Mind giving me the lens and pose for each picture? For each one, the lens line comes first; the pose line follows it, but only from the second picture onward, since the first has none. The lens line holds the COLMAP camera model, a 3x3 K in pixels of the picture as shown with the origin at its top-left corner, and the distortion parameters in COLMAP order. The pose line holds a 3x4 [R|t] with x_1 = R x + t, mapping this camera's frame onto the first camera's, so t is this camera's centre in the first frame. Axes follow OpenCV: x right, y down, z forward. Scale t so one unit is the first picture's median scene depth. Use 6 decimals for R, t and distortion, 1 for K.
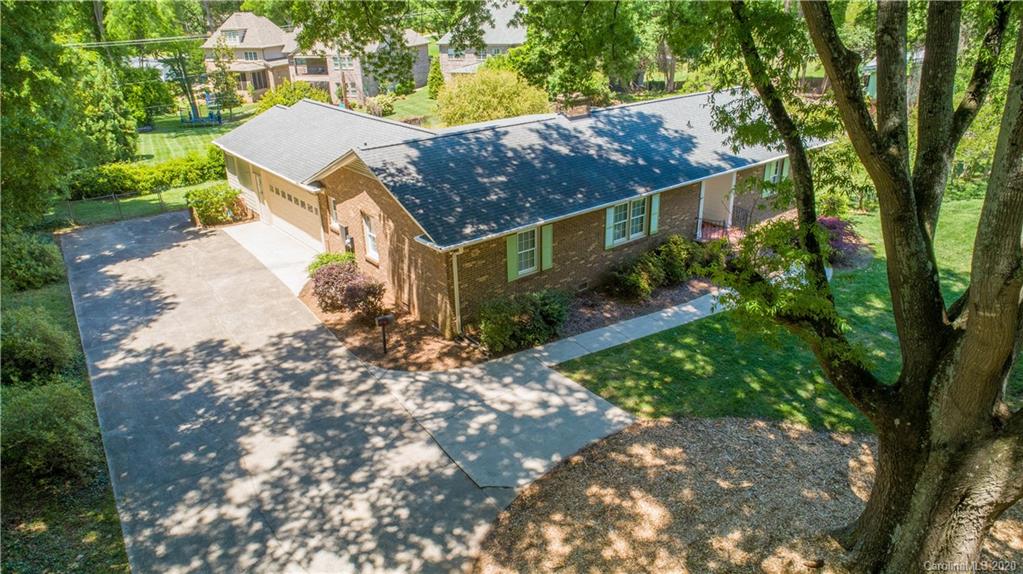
lens RADIAL K [[677.4, 0, 511.5], [0, 677.4, 287.0], [0, 0, 1]] dist [-0.018551, 0.000981]
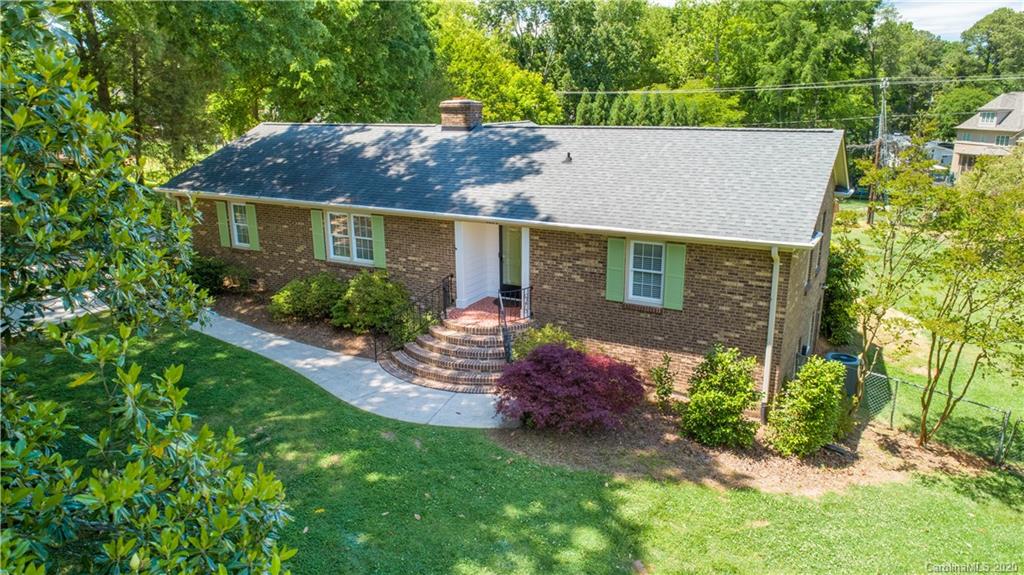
lens RADIAL K [[678.1, 0, 512.0], [0, 678.1, 287.5], [0, 0, 1]] dist [-0.018551, 0.000981]
pose [[0.382036, 0.260496, -0.886674, 1.173604], [-0.368451, 0.922831, 0.112367, -0.243224], [0.847522, 0.283767, 0.448535, 0.948156]]
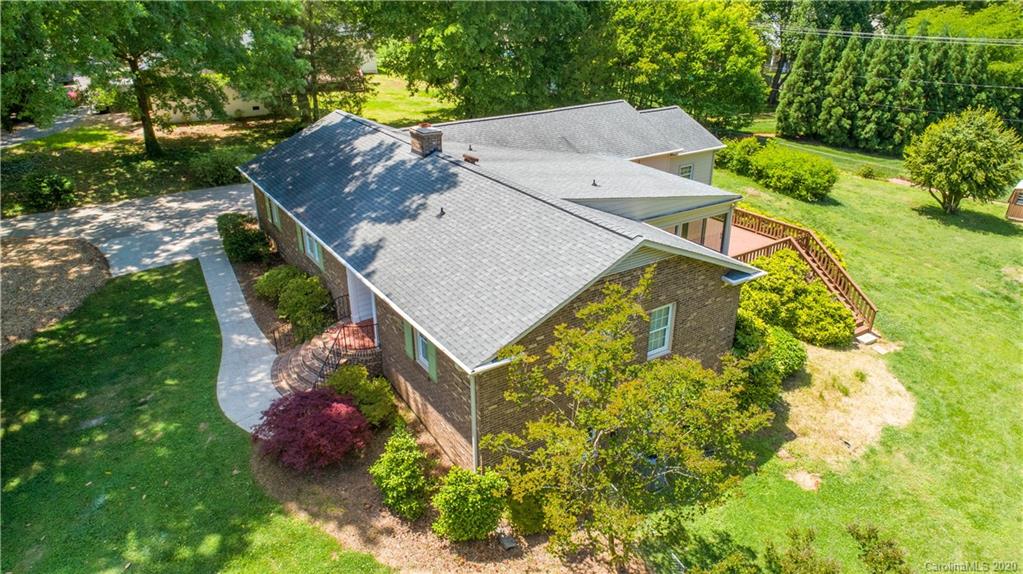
lens RADIAL K [[677.4, 0, 511.5], [0, 677.4, 287.0], [0, 0, 1]] dist [-0.018551, 0.000981]
pose [[-0.079783, 0.435342, -0.896723, 1.304465], [-0.388928, 0.814696, 0.430123, -0.705571], [0.917807, 0.383077, 0.104317, 1.396947]]
